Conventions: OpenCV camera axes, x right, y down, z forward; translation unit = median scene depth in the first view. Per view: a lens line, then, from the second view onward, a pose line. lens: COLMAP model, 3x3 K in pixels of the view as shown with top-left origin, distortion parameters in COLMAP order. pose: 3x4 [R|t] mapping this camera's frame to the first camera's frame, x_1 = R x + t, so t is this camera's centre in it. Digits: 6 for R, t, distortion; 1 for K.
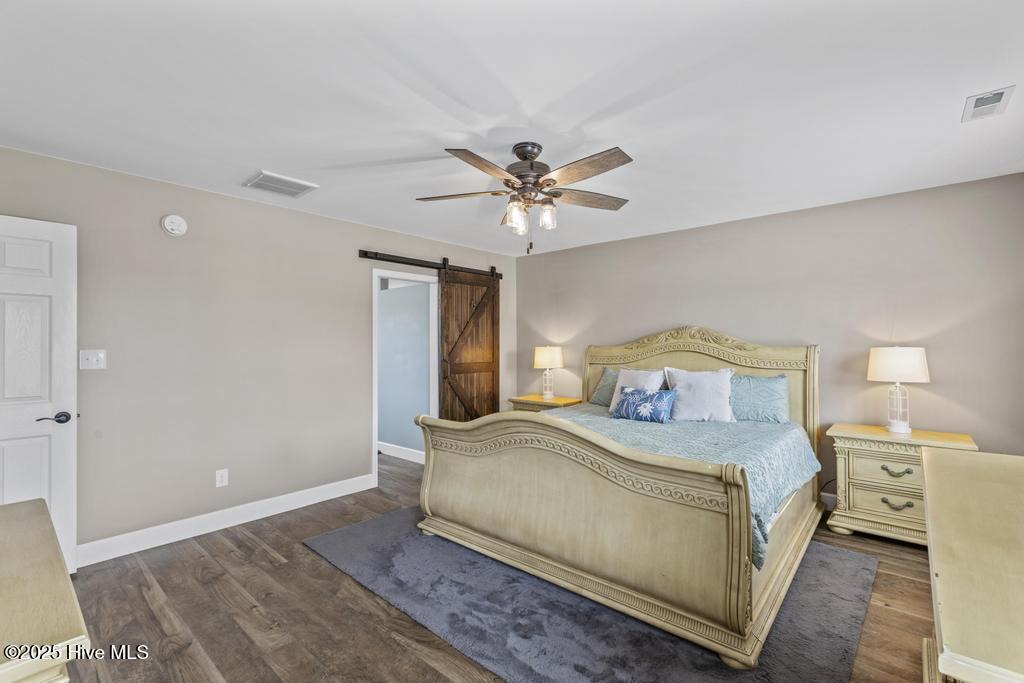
lens RADIAL K [[460.9, 0, 508.5], [0, 460.9, 345.6], [0, 0, 1]] dist [0.043445, -0.000081]
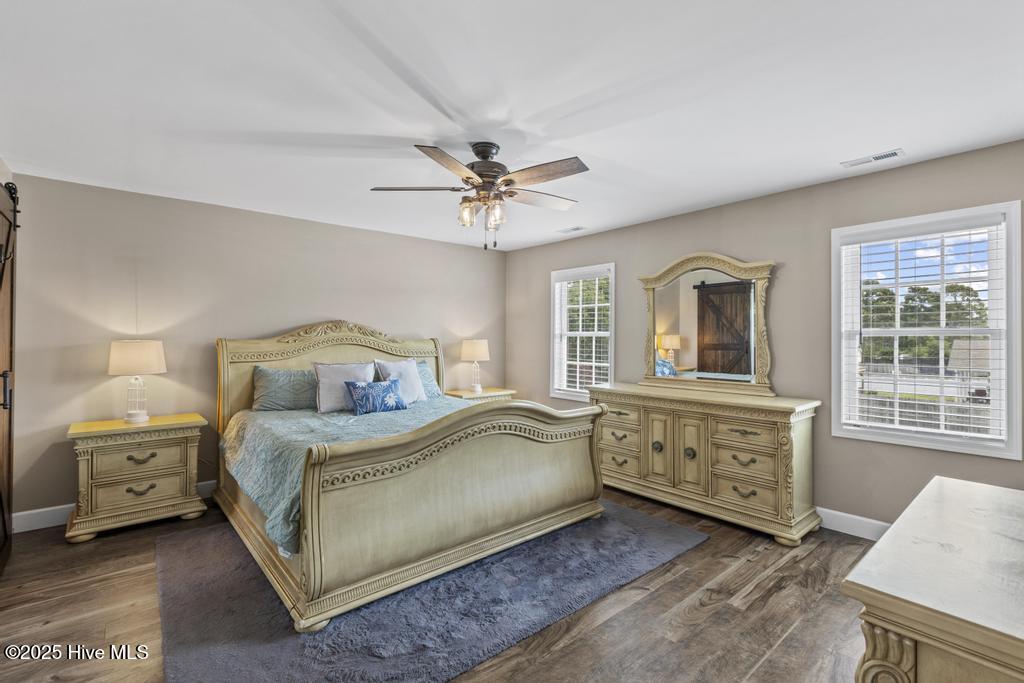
lens RADIAL K [[456.5, 0, 512.0], [0, 456.5, 341.5], [0, 0, 1]] dist [-0.002375, -0.000543]
pose [[0.144623, -0.002777, 0.989483, -0.654138], [-0.004036, 0.999986, 0.003396, 0.001104], [-0.989479, -0.004484, 0.144609, 0.542861]]
